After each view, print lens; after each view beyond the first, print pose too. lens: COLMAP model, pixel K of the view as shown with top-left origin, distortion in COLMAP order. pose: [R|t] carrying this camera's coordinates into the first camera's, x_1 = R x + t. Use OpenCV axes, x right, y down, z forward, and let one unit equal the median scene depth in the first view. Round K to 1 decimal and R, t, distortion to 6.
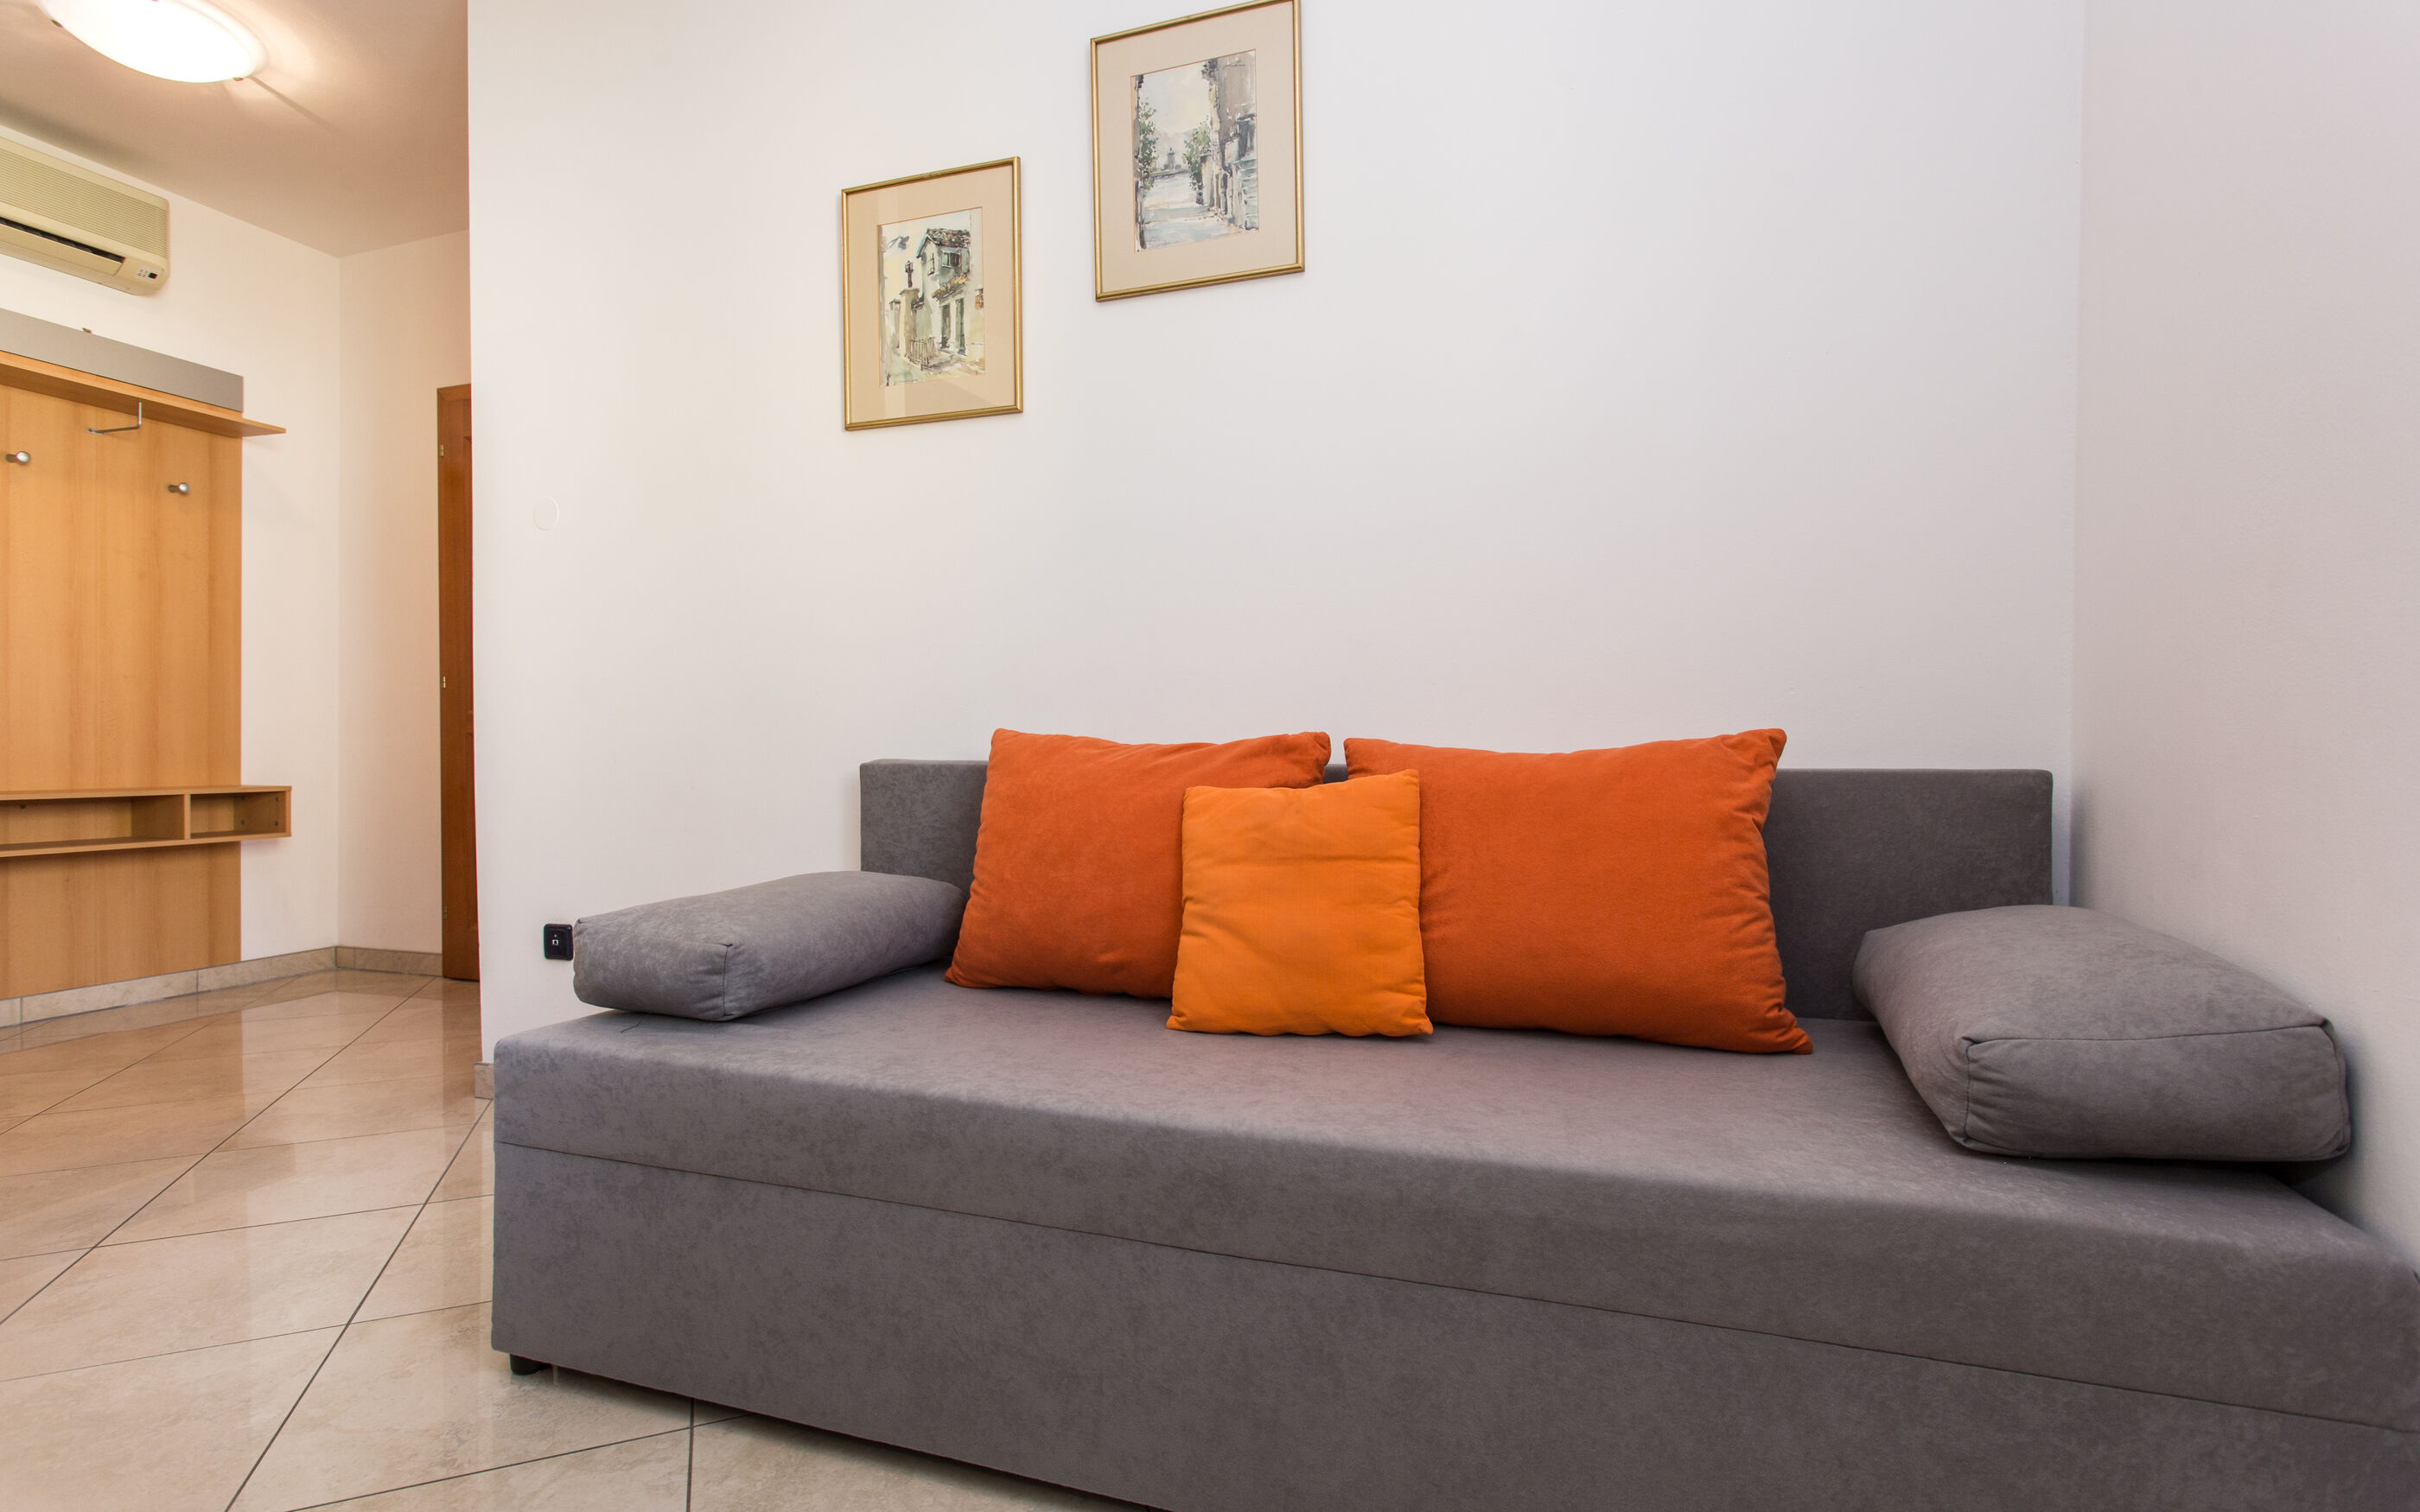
lens RADIAL K [[1142.1, 0, 1205.0], [0, 1142.1, 753.4], [0, 0, 1]] dist [-0.002070, 0.001577]
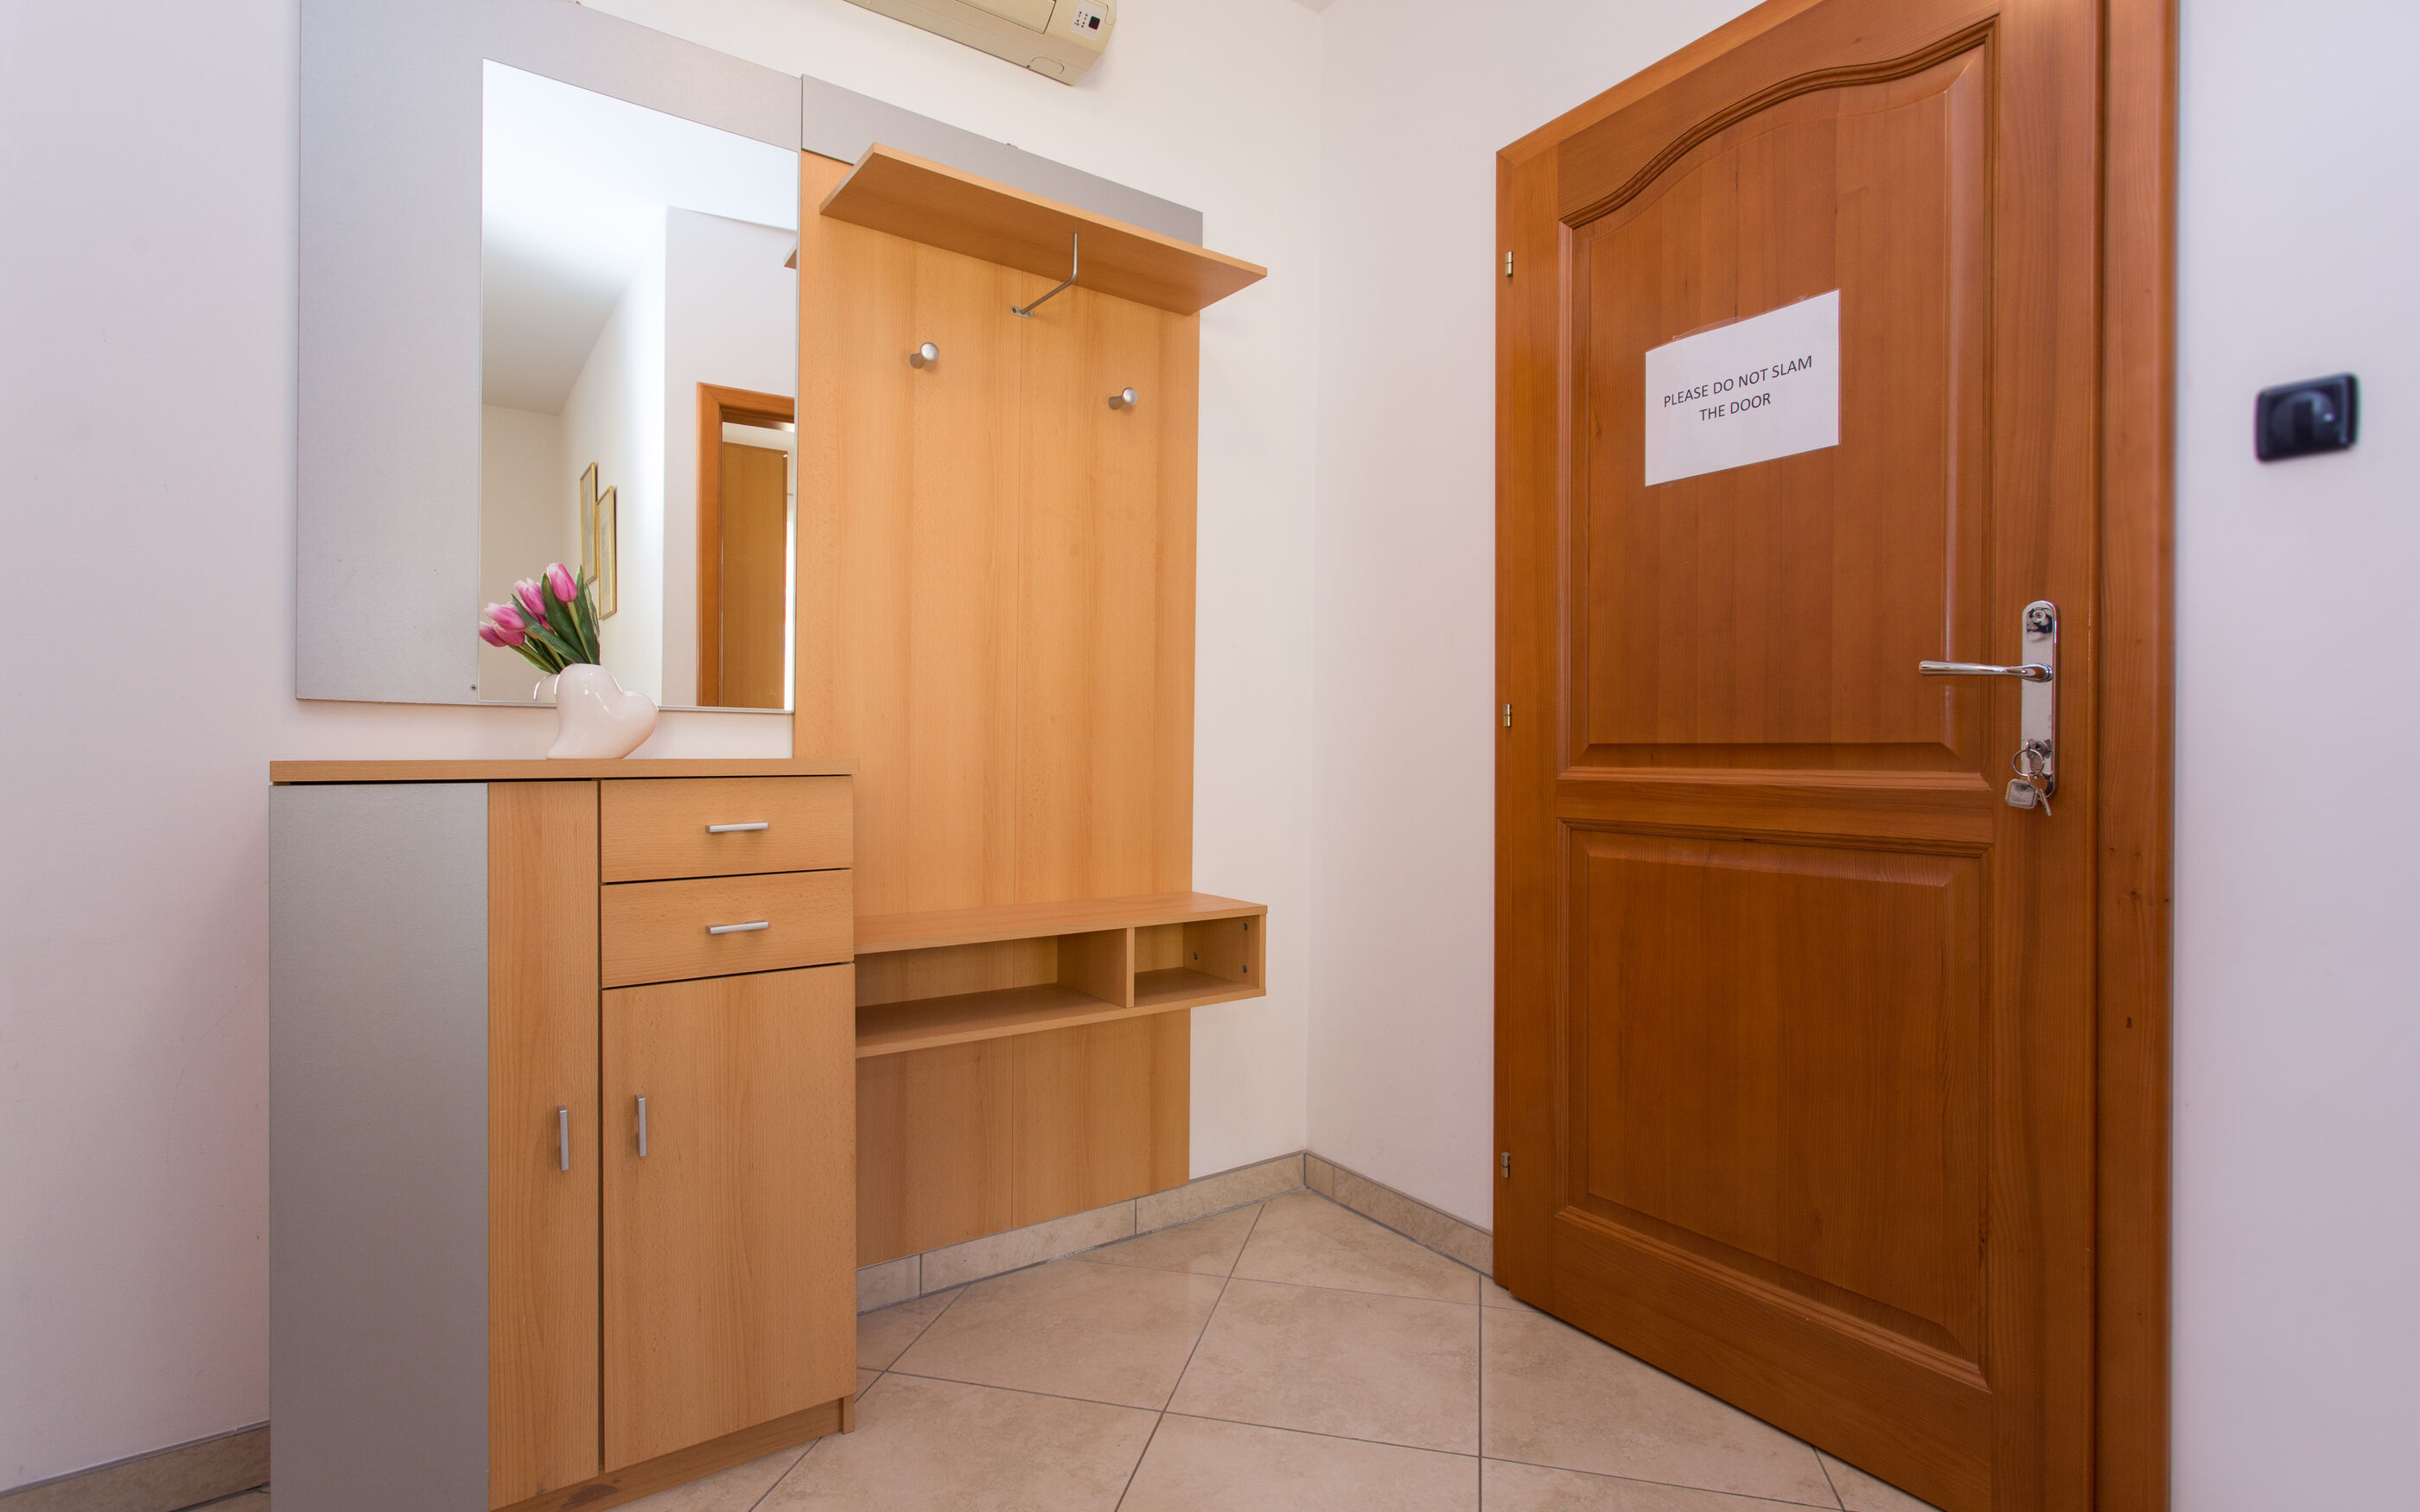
lens RADIAL K [[1142.1, 0, 1217.5], [0, 1142.1, 752.1], [0, 0, 1]] dist [-0.002070, 0.001577]
pose [[0.811266, 0.005916, -0.584647, -0.499112], [-0.009647, 0.999948, -0.003268, -0.045677], [0.584597, 0.008292, 0.811281, 0.536708]]
